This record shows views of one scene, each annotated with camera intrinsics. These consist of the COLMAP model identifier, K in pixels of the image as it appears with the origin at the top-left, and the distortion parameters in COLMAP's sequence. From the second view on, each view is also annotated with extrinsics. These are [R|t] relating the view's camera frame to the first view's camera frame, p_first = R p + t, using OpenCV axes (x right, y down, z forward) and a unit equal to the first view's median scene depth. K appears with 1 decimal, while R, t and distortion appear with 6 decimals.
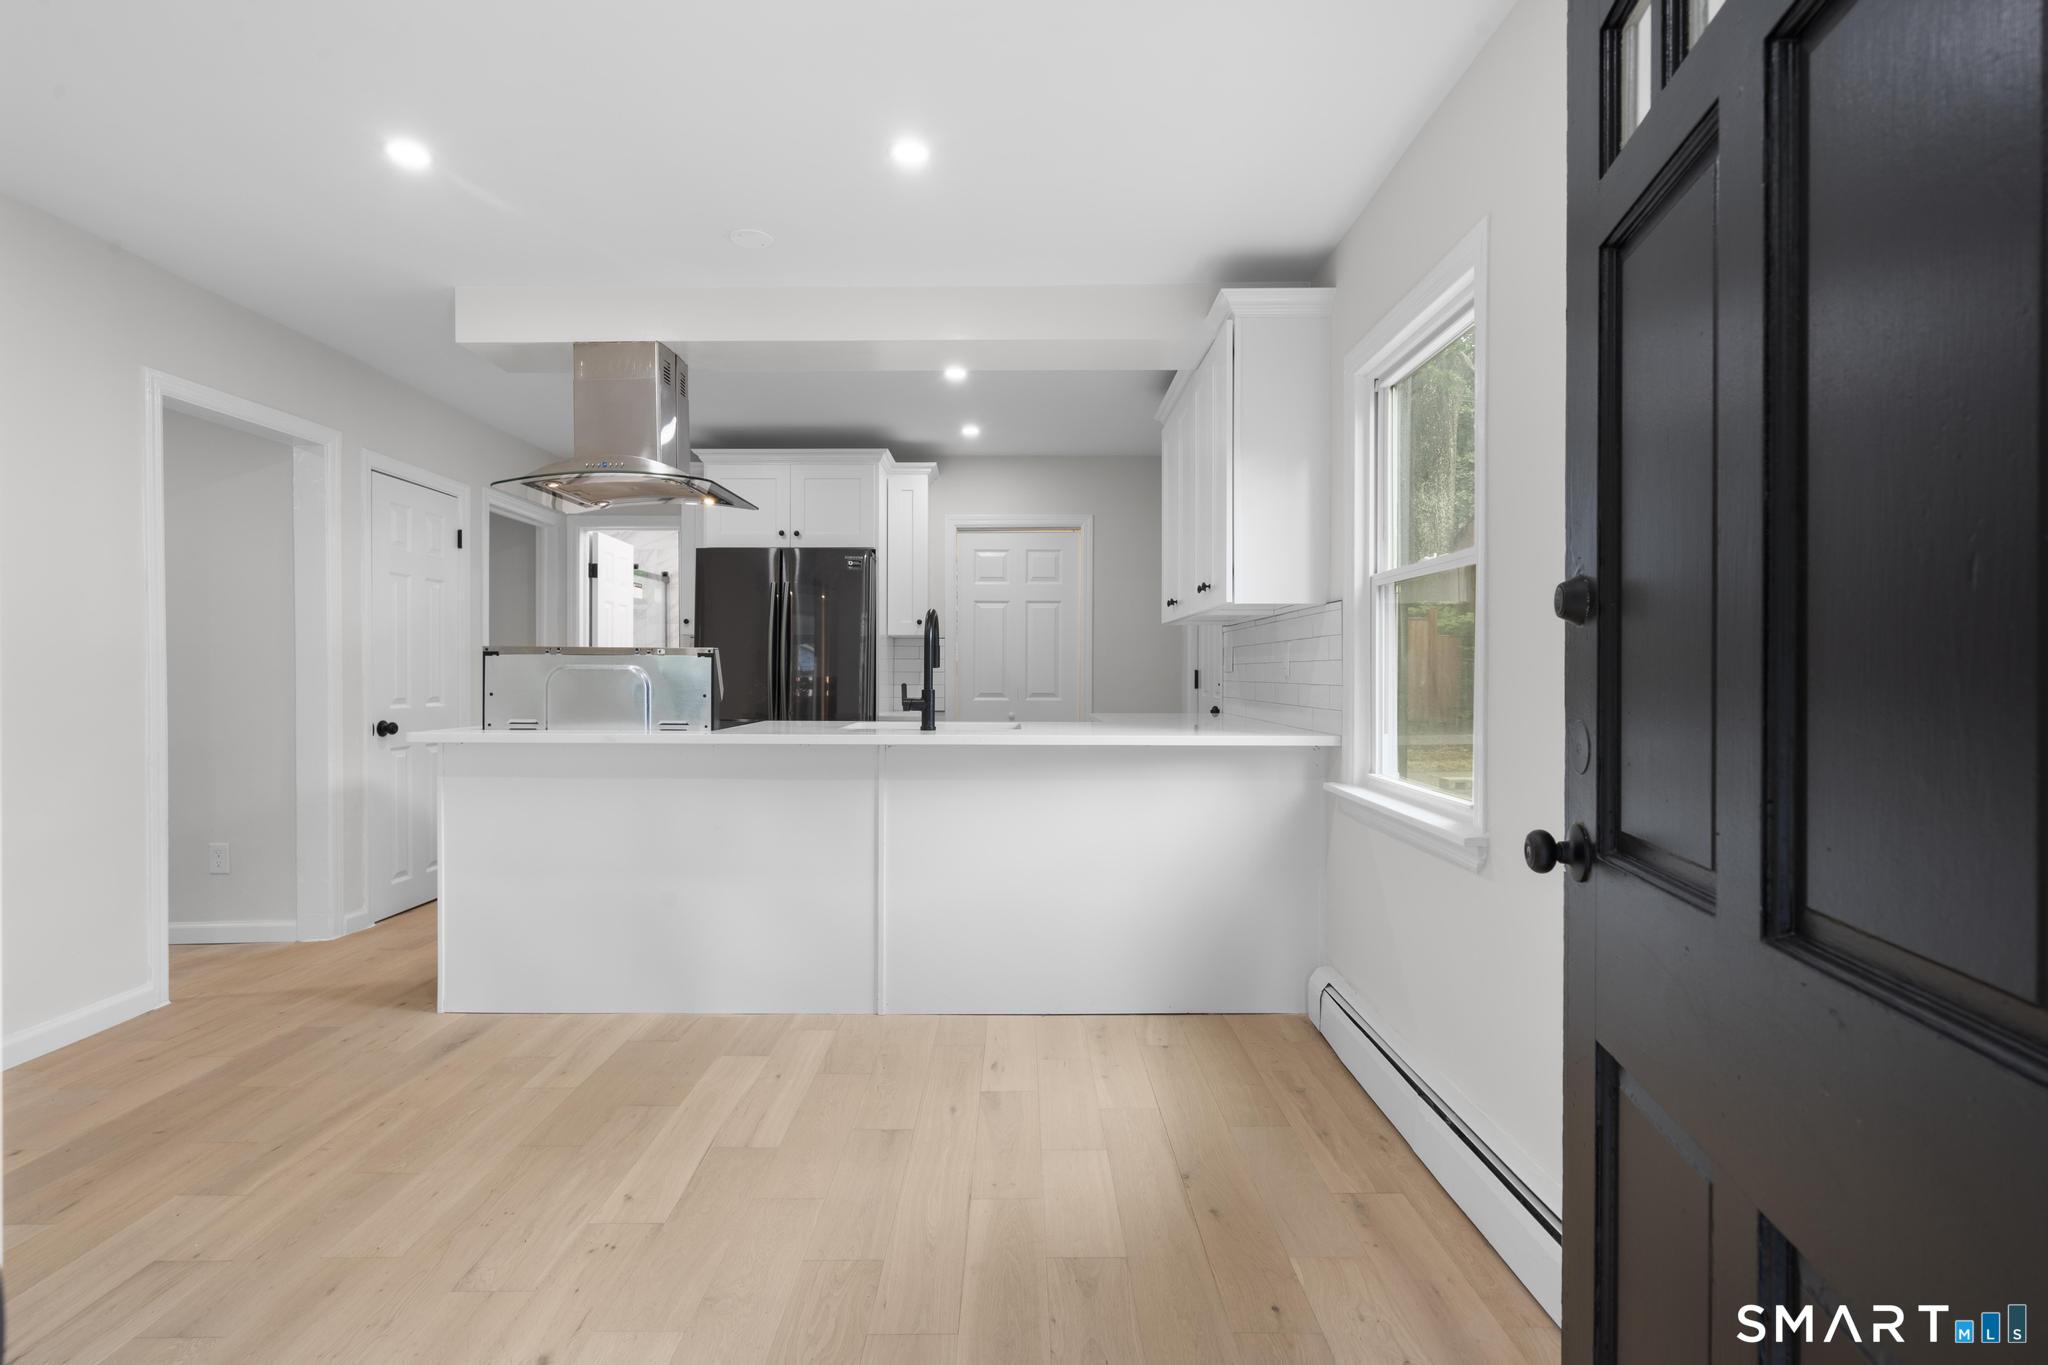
lens RADIAL K [[924.3, 0, 1019.6], [0, 924.3, 668.8], [0, 0, 1]] dist [-0.005618, 0.002927]
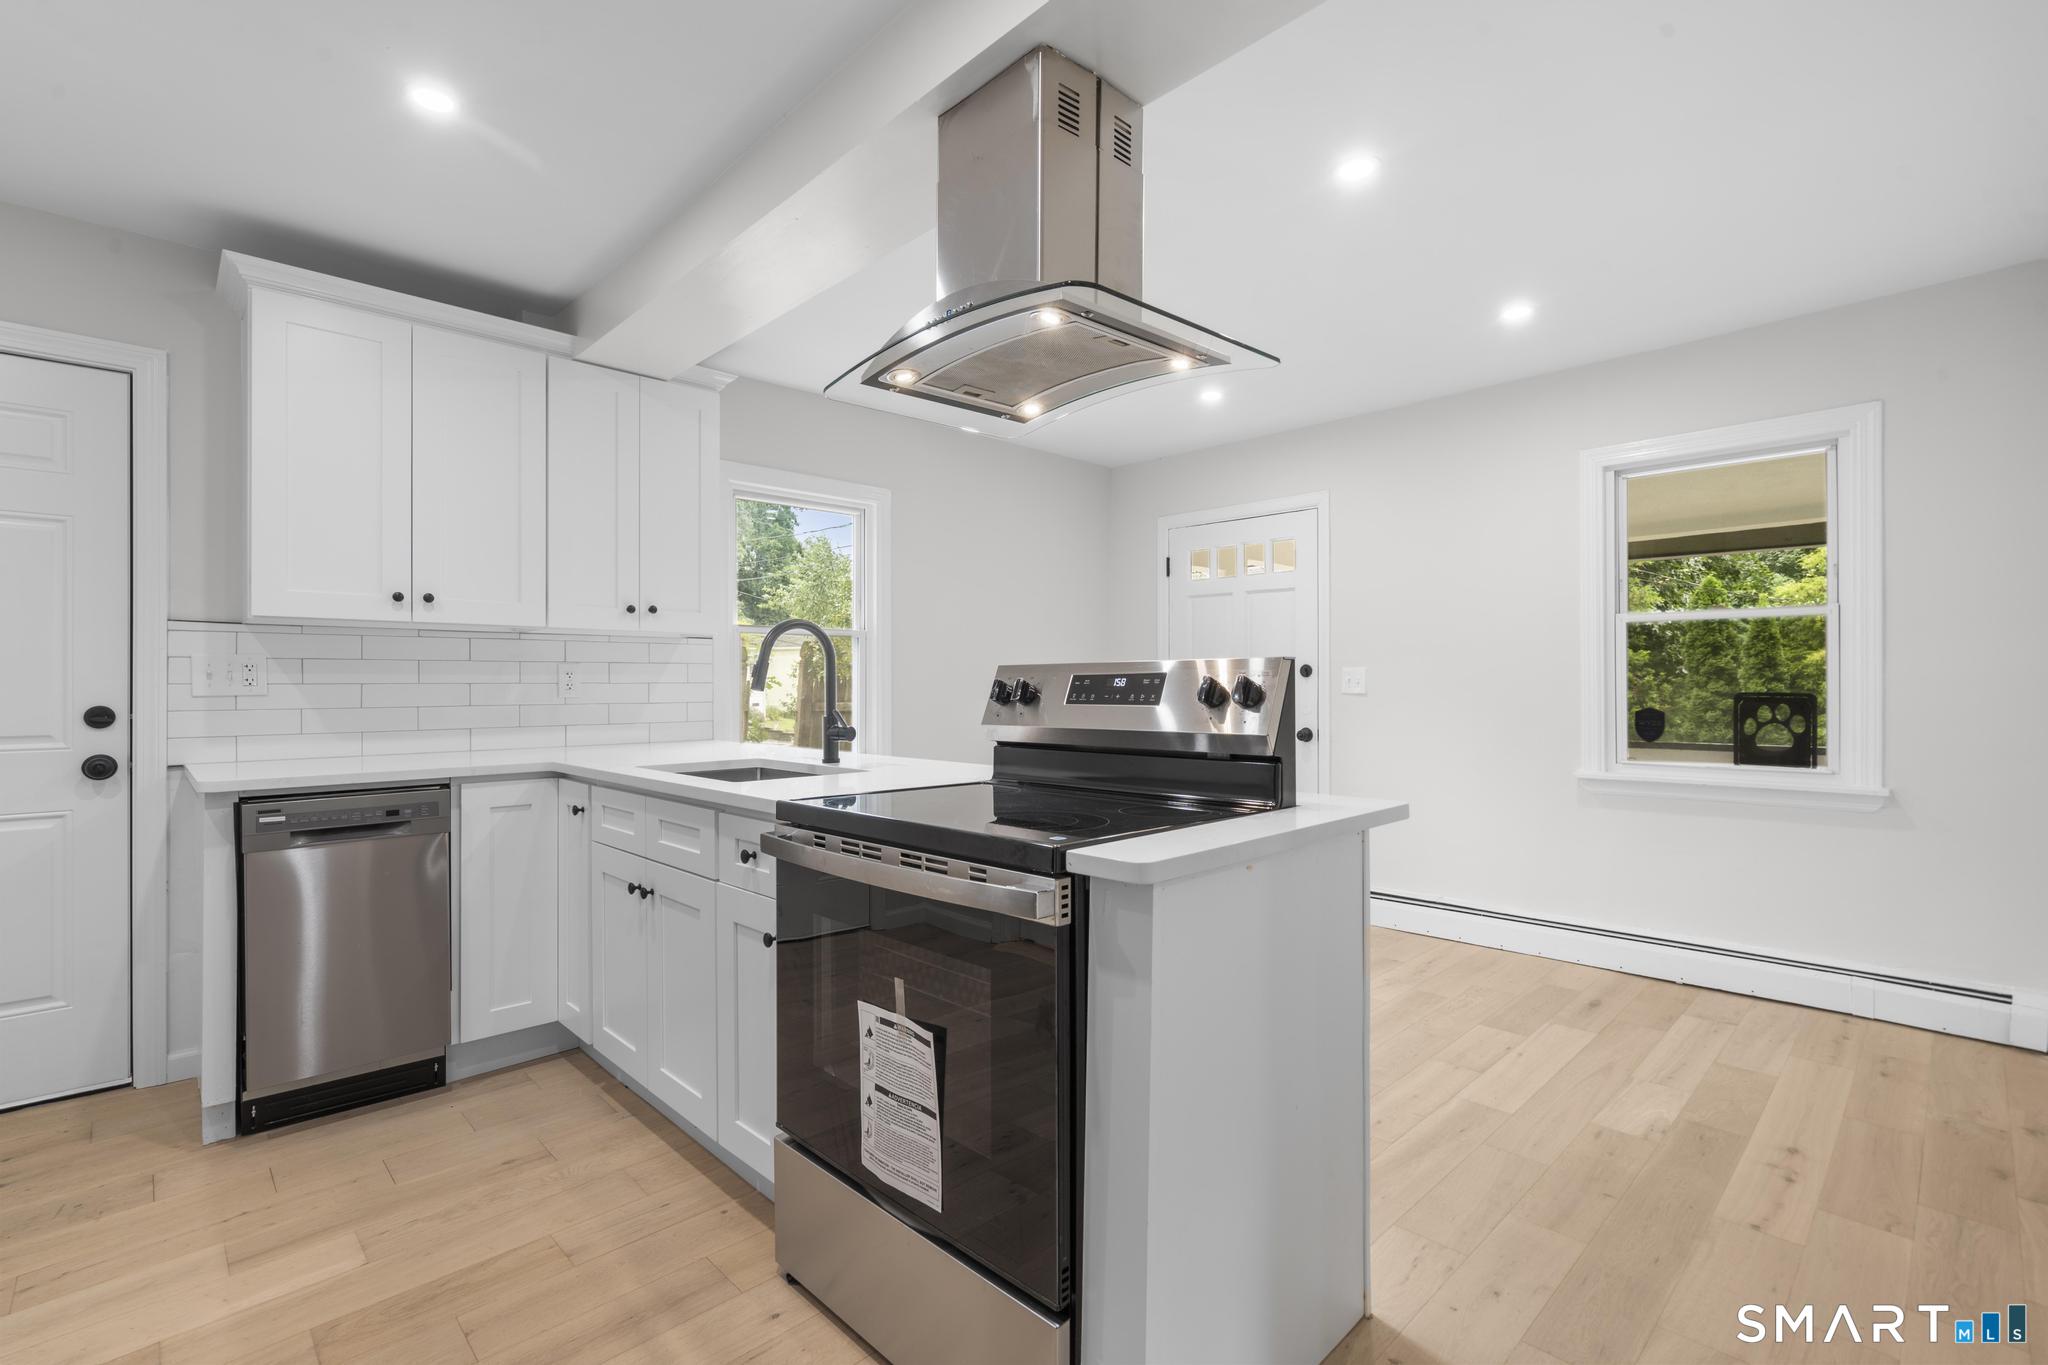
lens RADIAL K [[924.3, 0, 1018.3], [0, 924.3, 683.0], [0, 0, 1]] dist [-0.005618, 0.002927]
pose [[-0.691776, 0.001186, 0.722111, -0.946123], [0.000819, 0.999999, -0.000858, -0.008960], [-0.722111, -0.000002, -0.691777, 1.641941]]
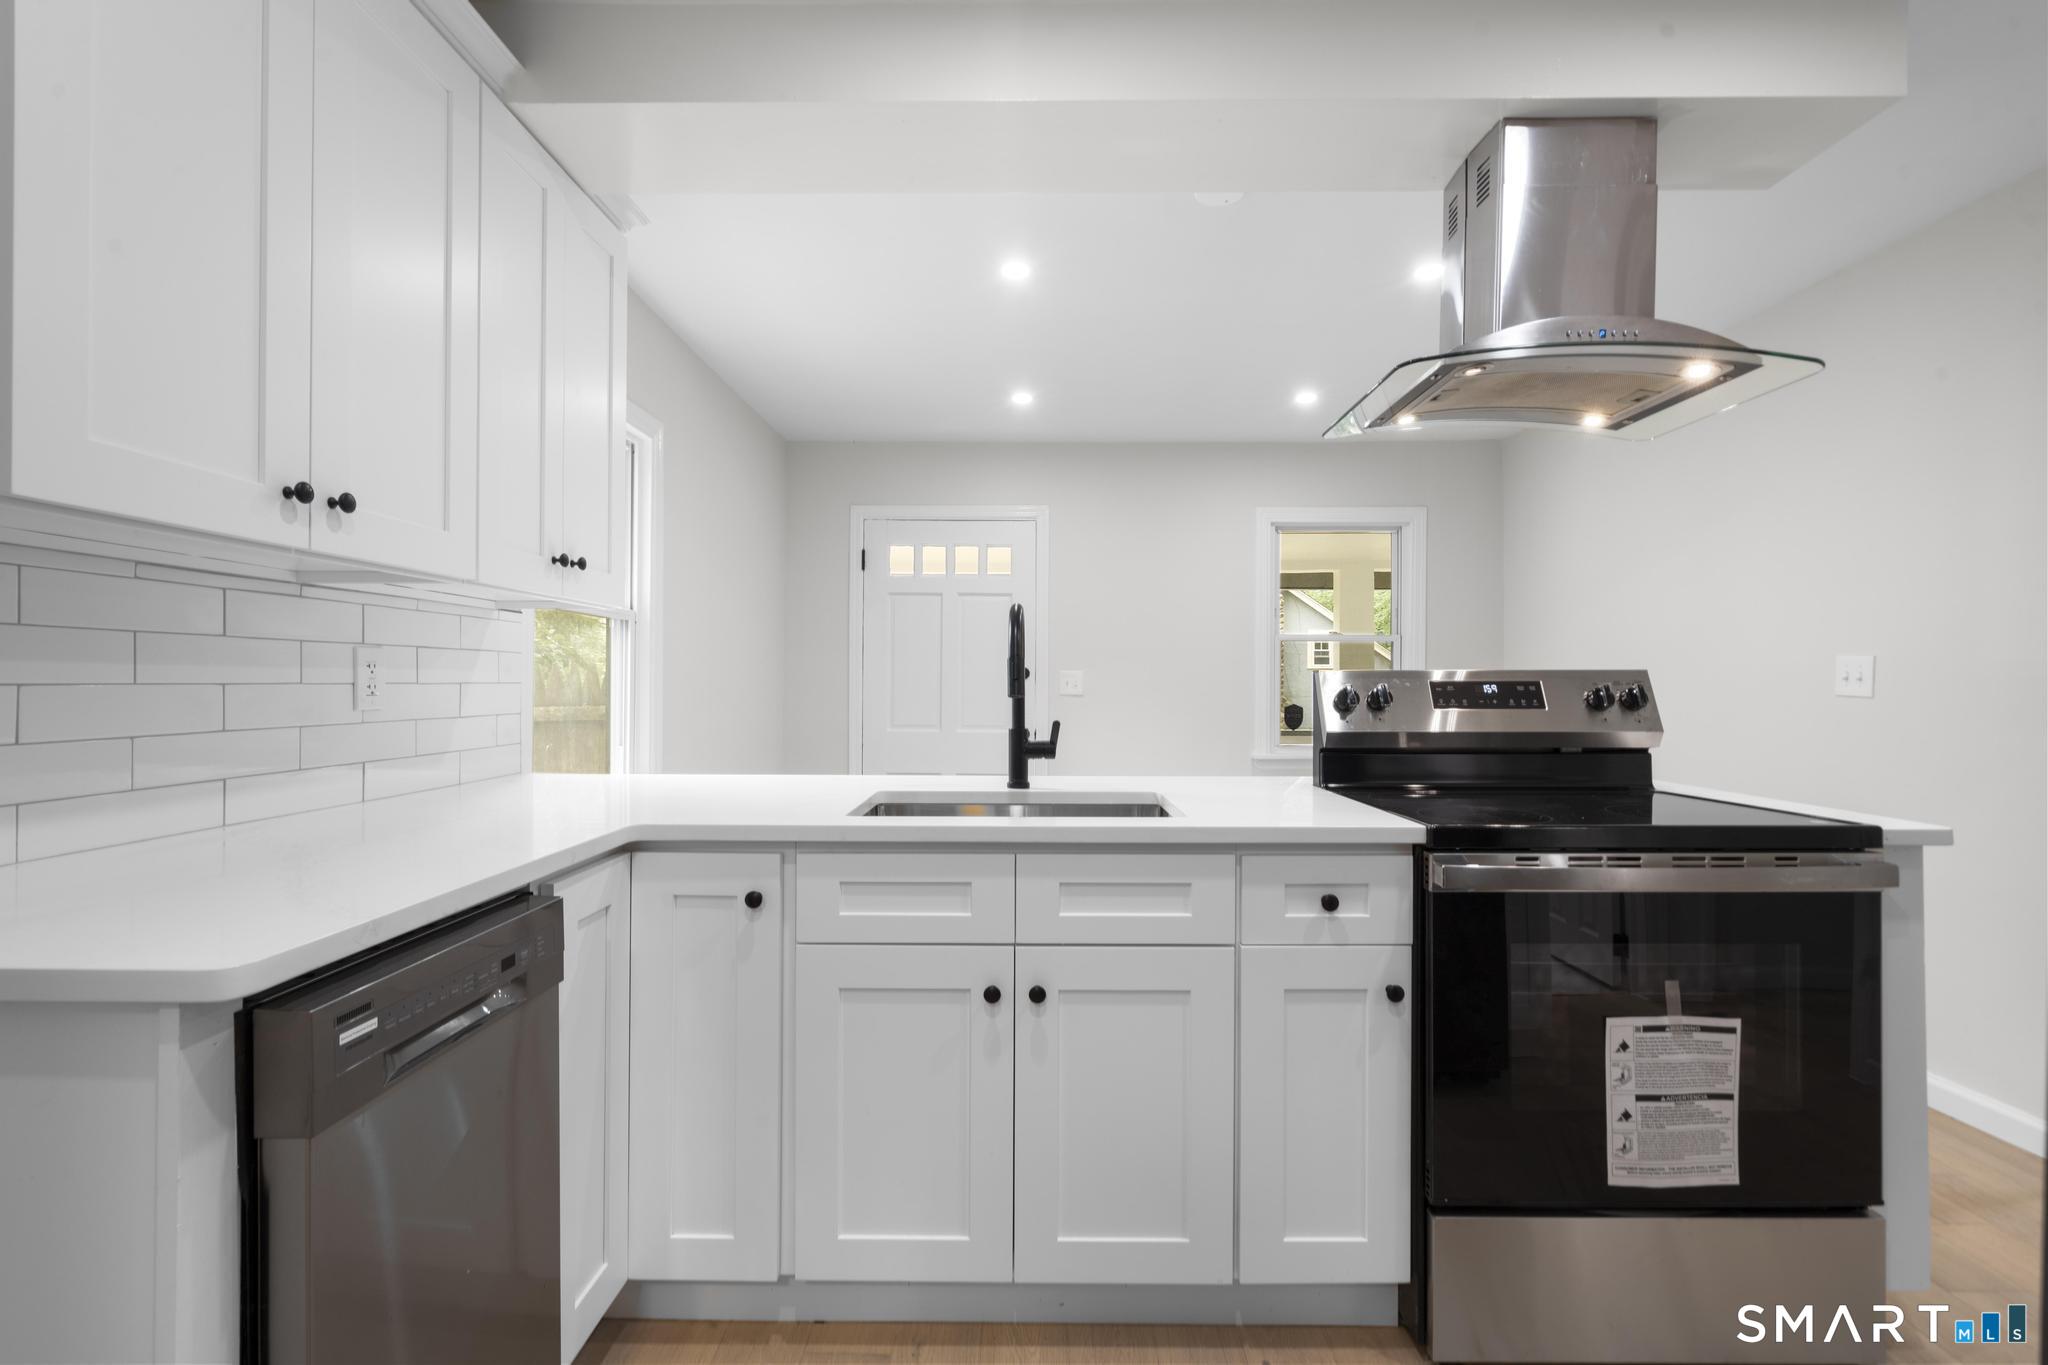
lens RADIAL K [[924.3, 0, 1013.6], [0, 924.3, 676.8], [0, 0, 1]] dist [-0.005618, 0.002927]
pose [[-0.999816, -0.004332, 0.018684, -0.123552], [-0.004446, 0.999971, -0.006112, -0.013050], [-0.018657, -0.006194, -0.999807, 1.878309]]
